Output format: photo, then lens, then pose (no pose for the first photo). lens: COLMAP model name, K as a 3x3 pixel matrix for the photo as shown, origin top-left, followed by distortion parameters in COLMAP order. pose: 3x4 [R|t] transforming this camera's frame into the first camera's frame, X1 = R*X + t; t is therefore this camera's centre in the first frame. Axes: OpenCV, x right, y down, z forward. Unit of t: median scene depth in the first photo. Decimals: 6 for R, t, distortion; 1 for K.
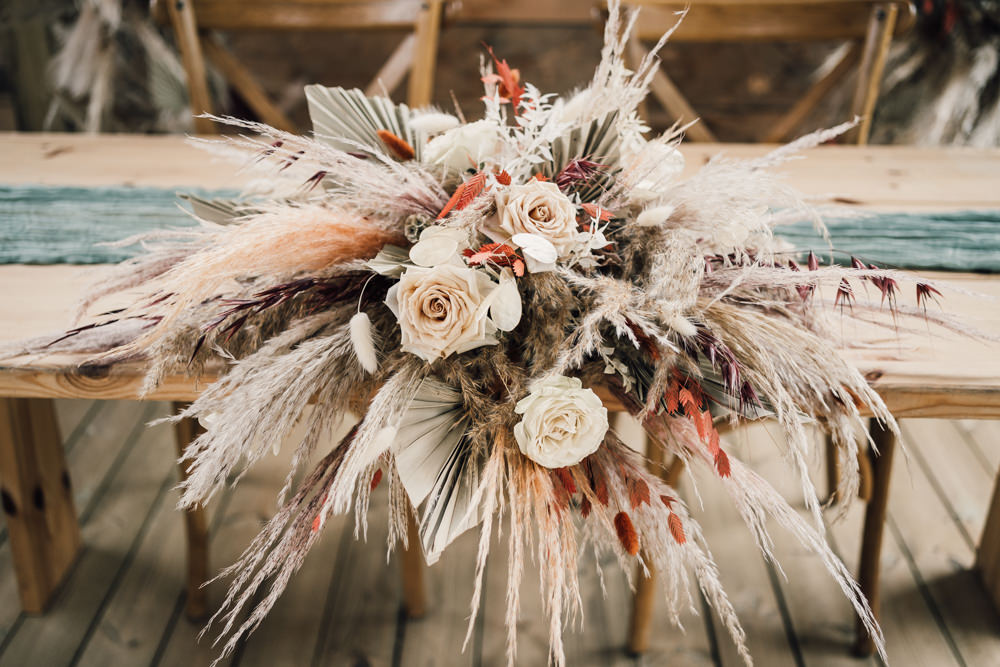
lens RADIAL K [[1153.3, 0, 498.6], [0, 1153.3, 328.6], [0, 0, 1]] dist [-0.008493, 0.000000]
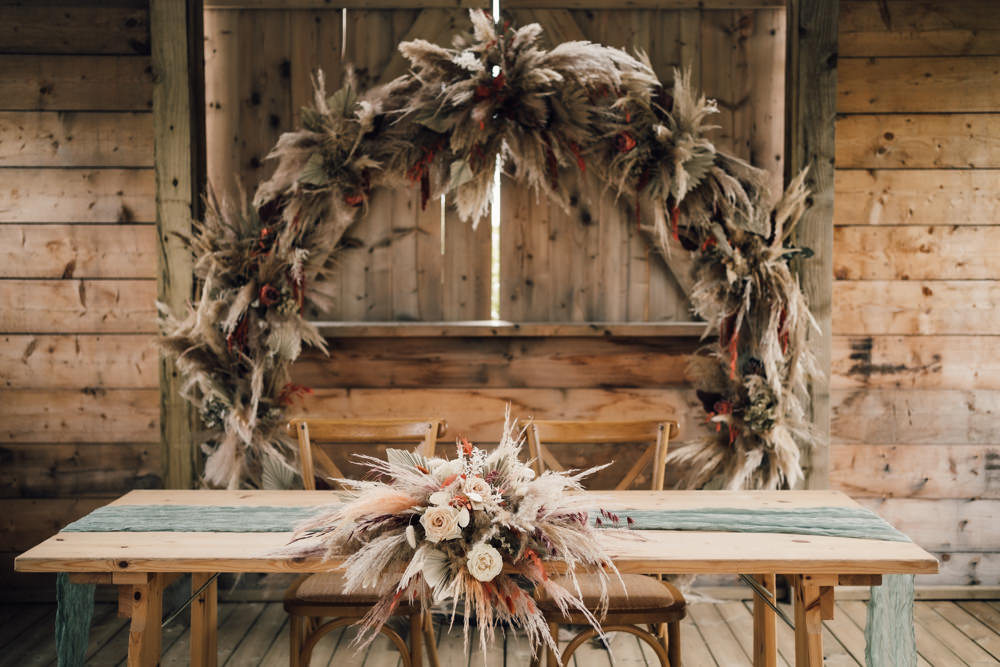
lens RADIAL K [[1153.3, 0, 496.6], [0, 1153.3, 330.3], [0, 0, 1]] dist [-0.008493, 0.000000]
pose [[0.999908, -0.008486, 0.010560, 0.056268], [0.011810, 0.927915, -0.372606, 0.565175], [-0.006637, 0.372696, 0.927930, -1.651082]]
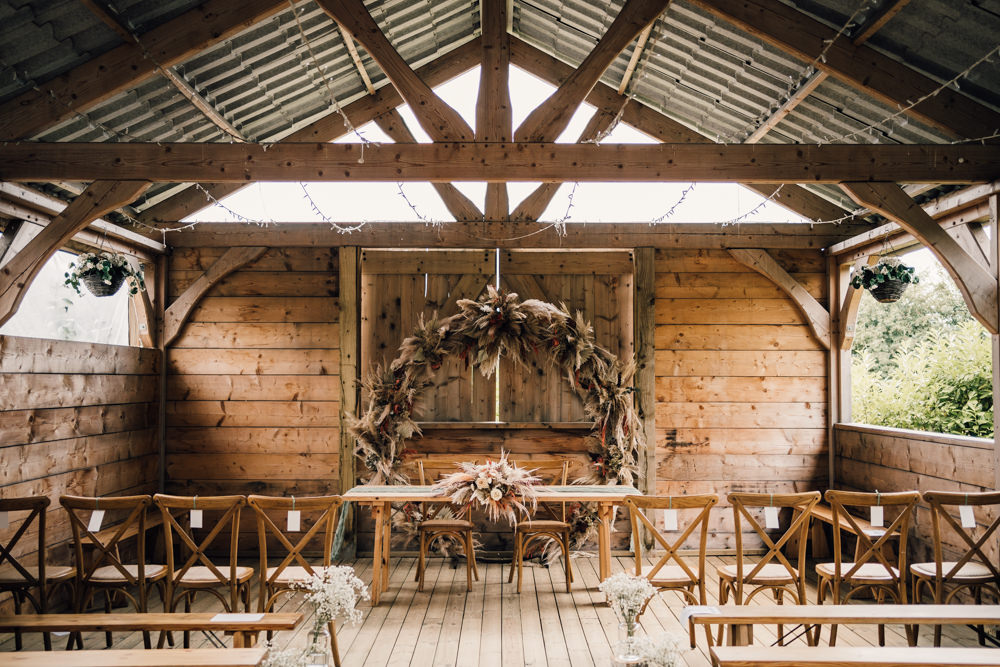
lens RADIAL K [[1153.3, 0, 495.8], [0, 1153.3, 324.1], [0, 0, 1]] dist [-0.008493, 0.000000]
pose [[0.999860, -0.005917, 0.015671, -0.073400], [0.012537, 0.884796, -0.465810, 2.838015], [-0.011109, 0.465941, 0.884746, -6.880583]]
